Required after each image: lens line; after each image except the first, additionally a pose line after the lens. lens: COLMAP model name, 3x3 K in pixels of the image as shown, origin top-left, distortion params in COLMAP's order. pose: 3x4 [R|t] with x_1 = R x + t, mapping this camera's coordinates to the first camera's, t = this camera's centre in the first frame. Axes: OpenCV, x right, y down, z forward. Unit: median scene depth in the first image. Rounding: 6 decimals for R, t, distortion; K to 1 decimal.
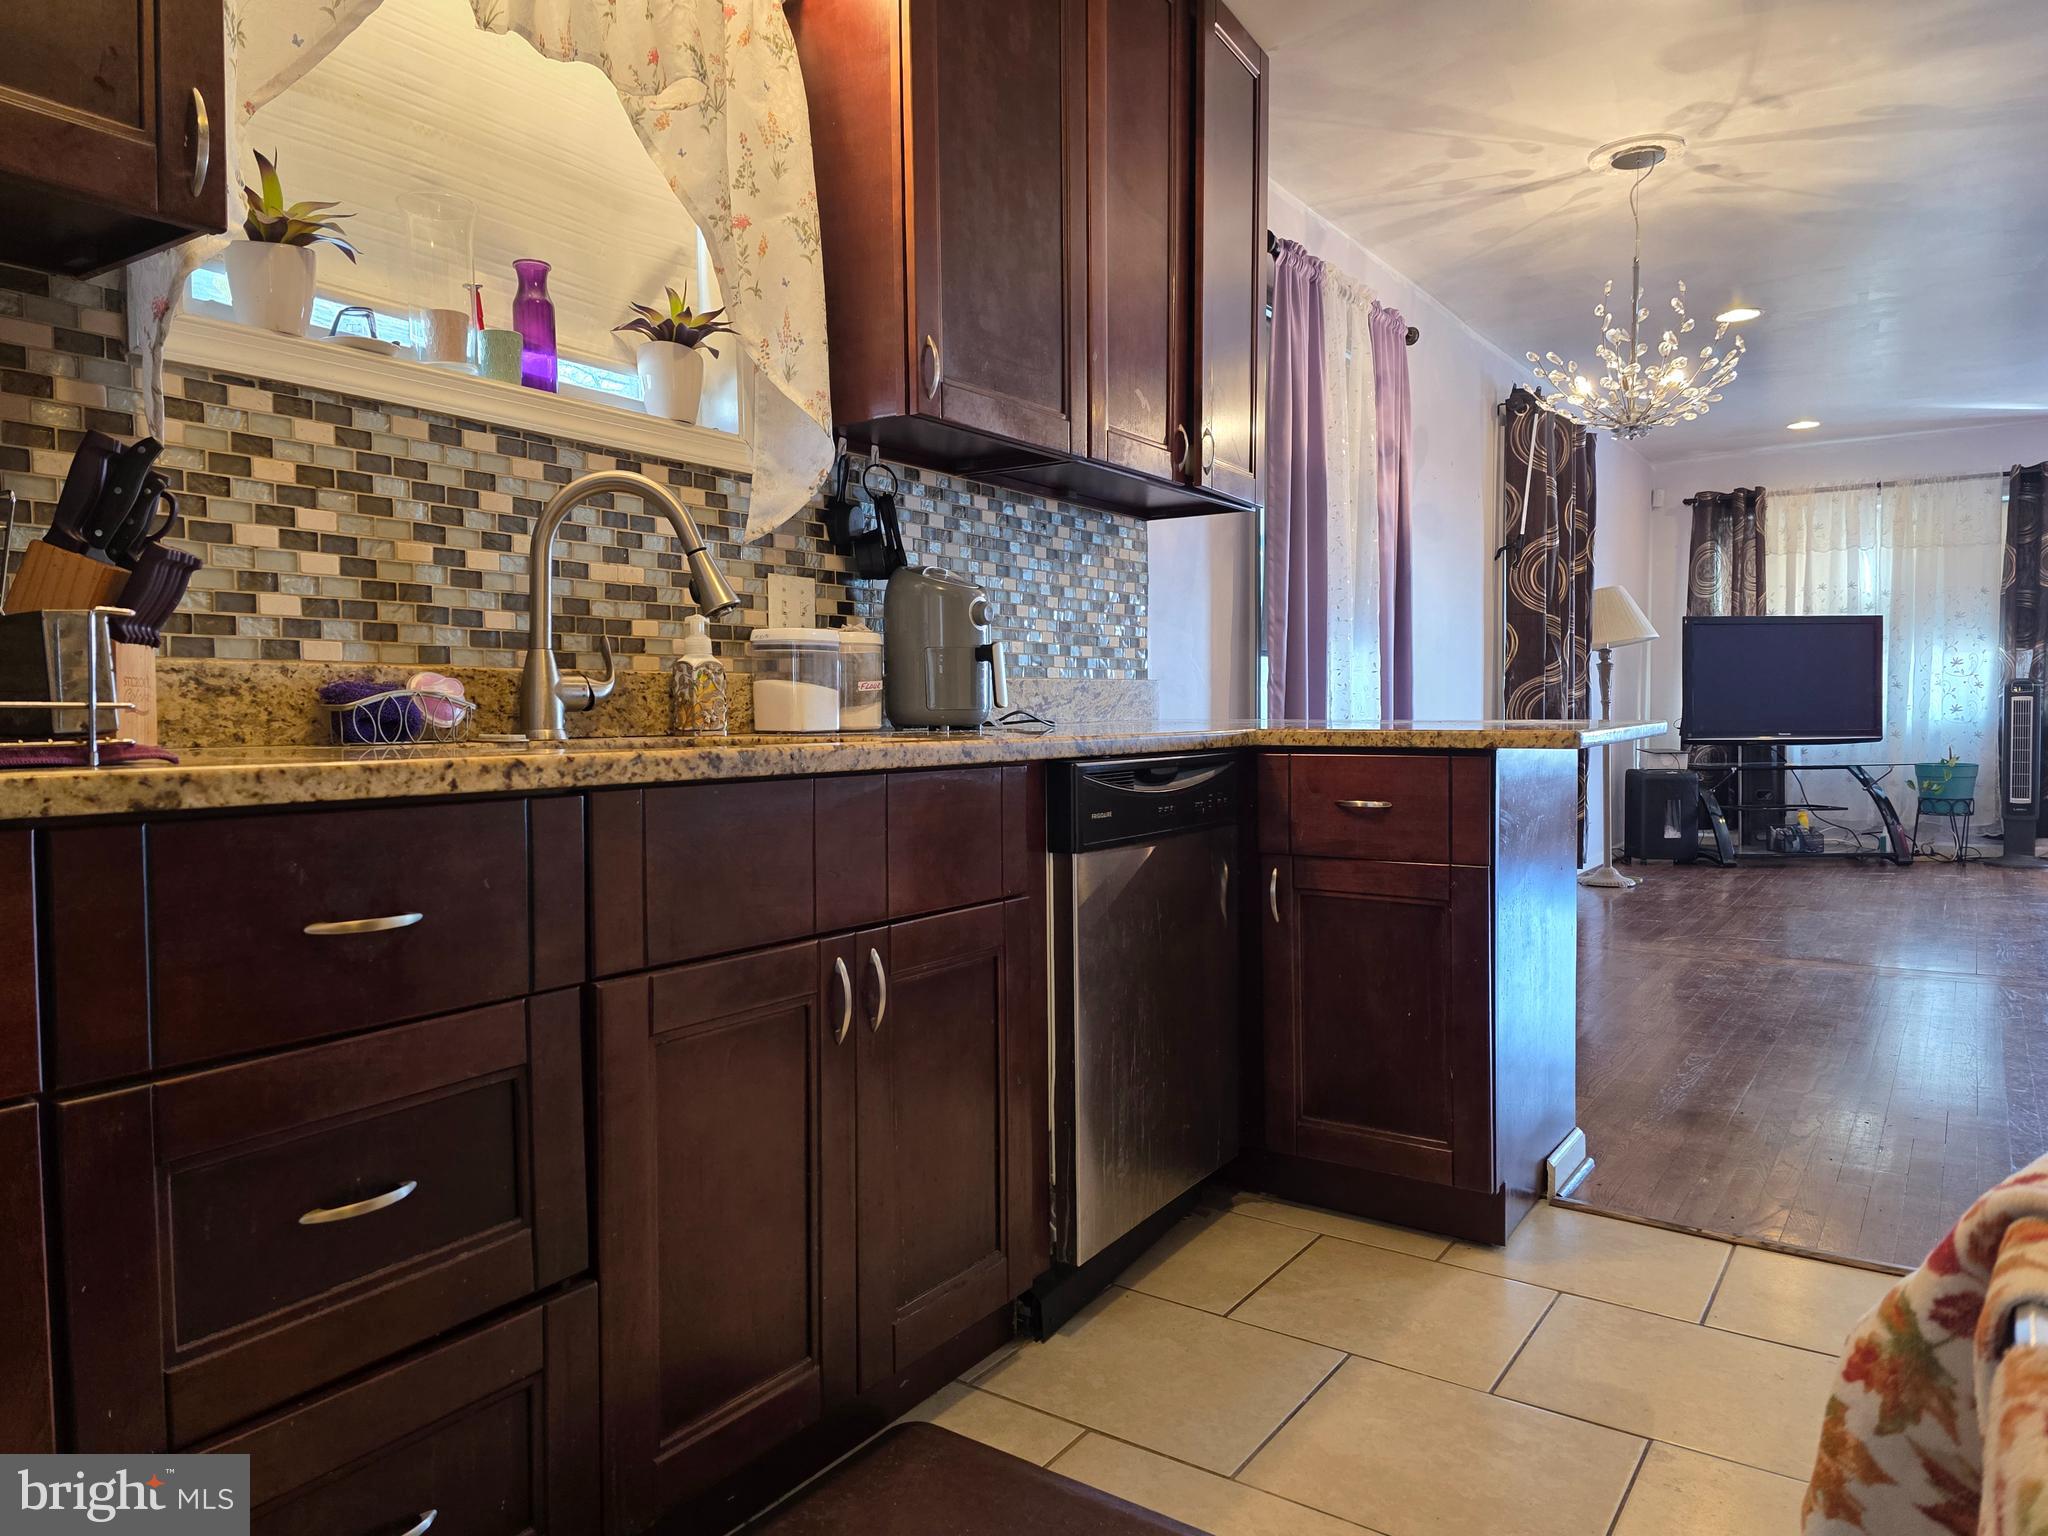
lens RADIAL K [[1370.1, 0, 991.4], [0, 1370.1, 772.8], [0, 0, 1]] dist [0.087584, -0.081846]
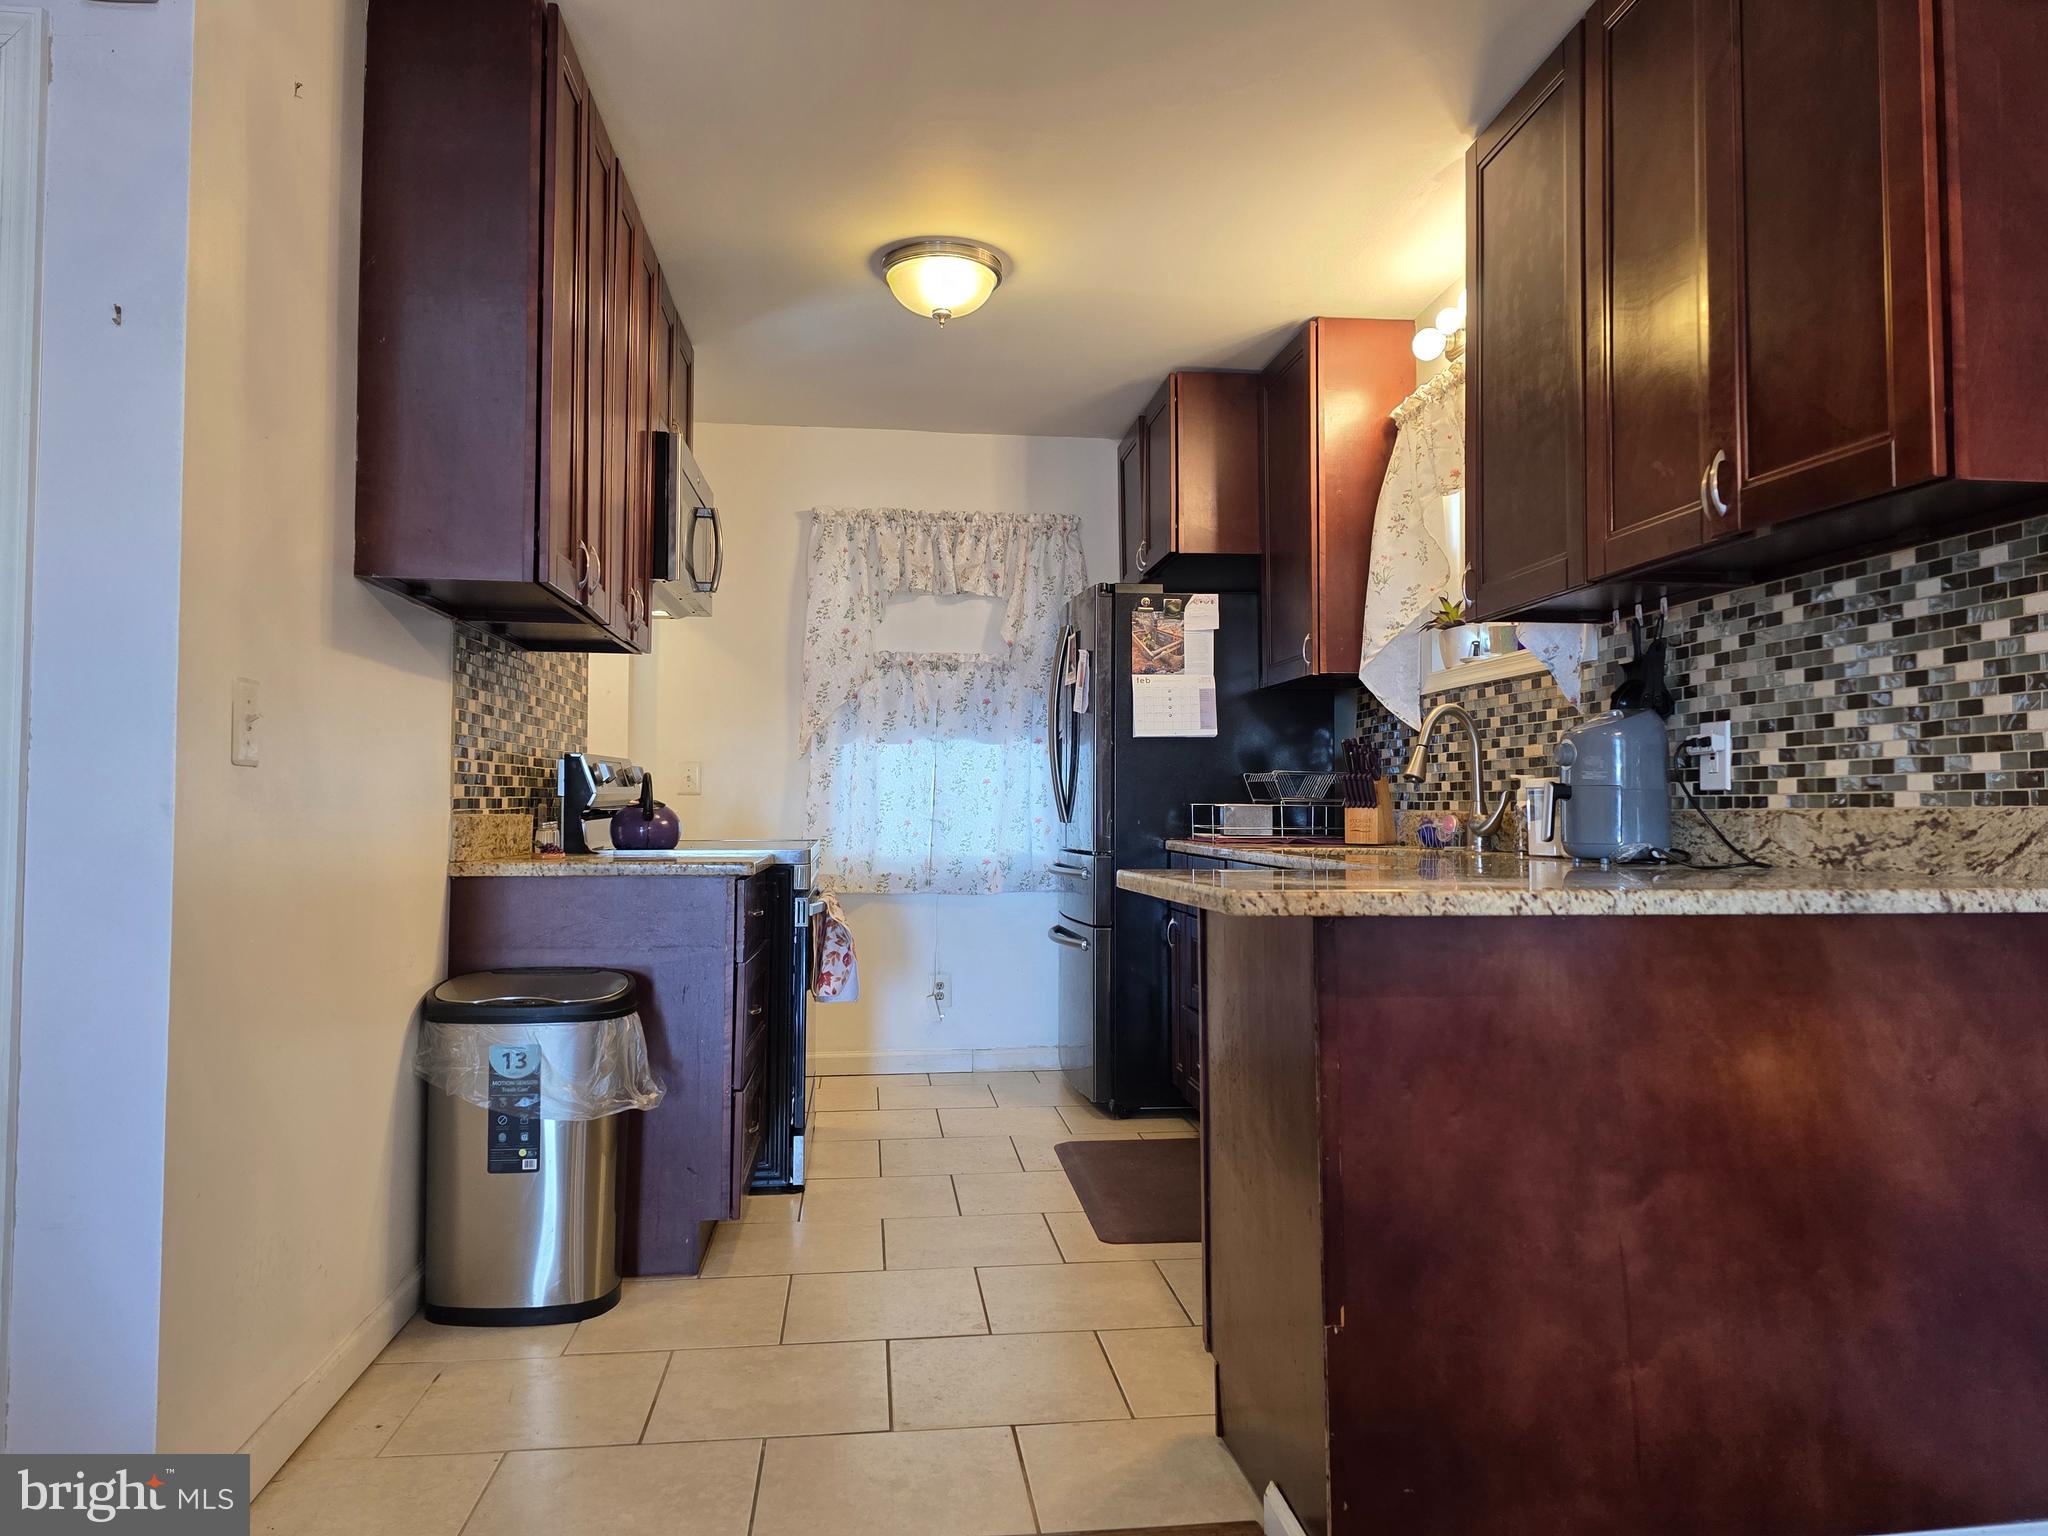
lens RADIAL K [[1373.1, 0, 1011.9], [0, 1373.1, 764.8], [0, 0, 1]] dist [0.094381, -0.101085]
pose [[-0.752668, -0.015656, -0.658214, 1.031584], [-0.026057, 0.999642, 0.006020, -0.102167], [0.657884, 0.021682, -0.752807, 1.516464]]
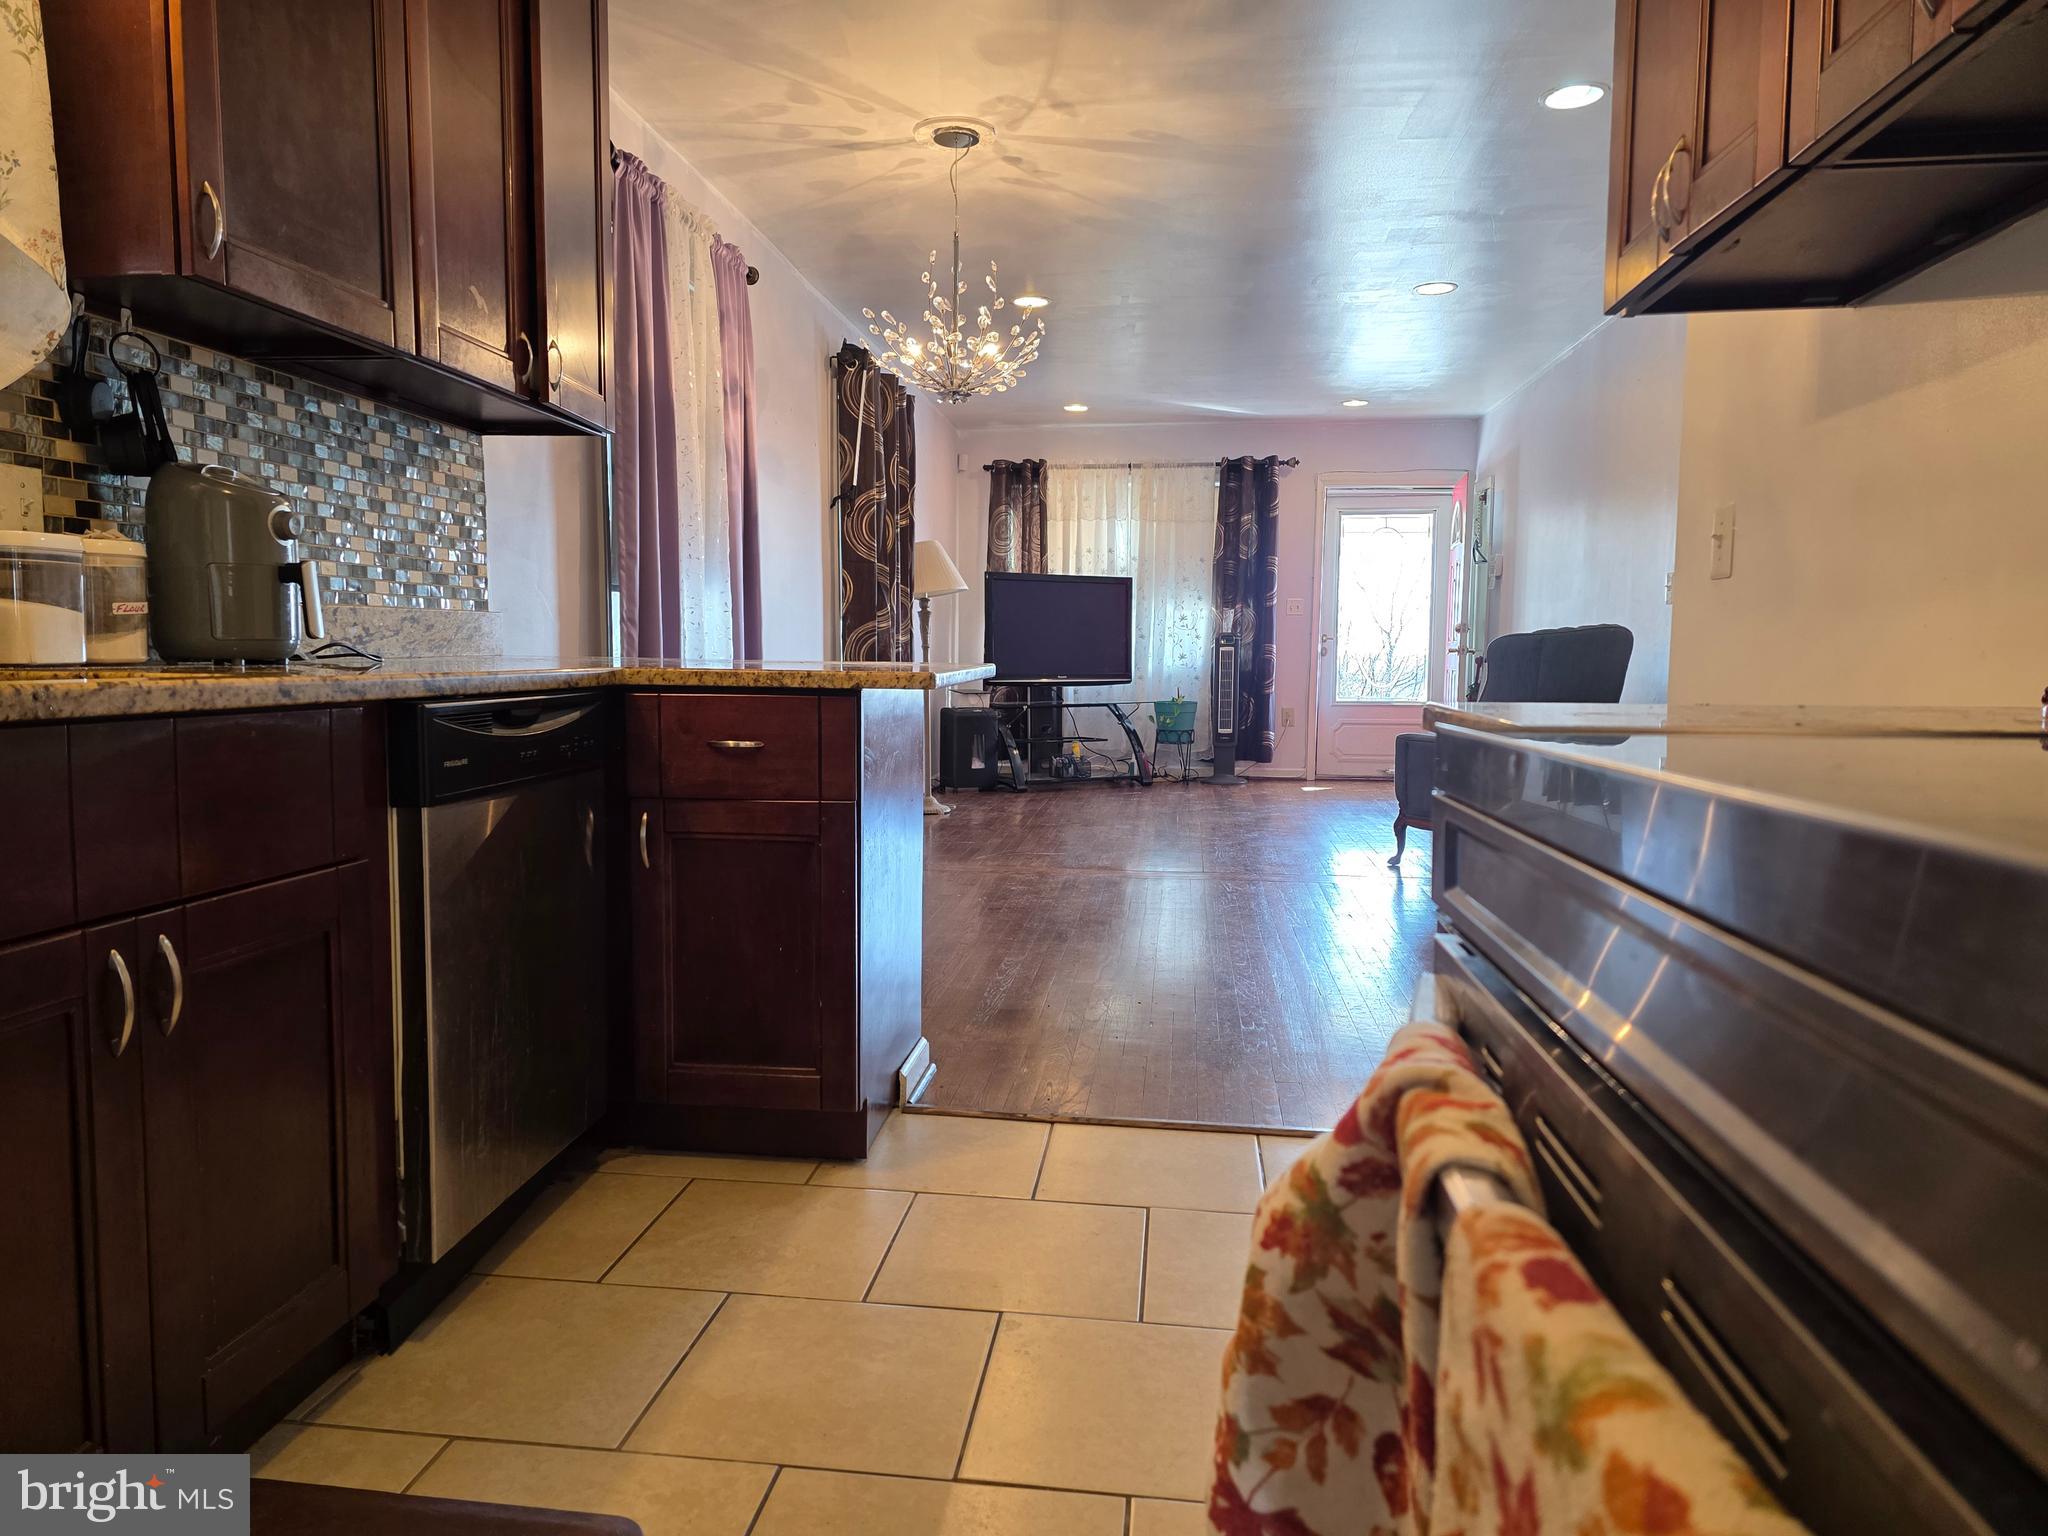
lens RADIAL K [[1373.1, 0, 1011.9], [0, 1373.1, 764.8], [0, 0, 1]] dist [0.094381, -0.101085]
pose [[0.883657, -0.025424, 0.467444, -0.017904], [0.007677, 0.999177, 0.039832, -0.000284], [-0.468072, -0.031609, 0.883125, 0.026730]]
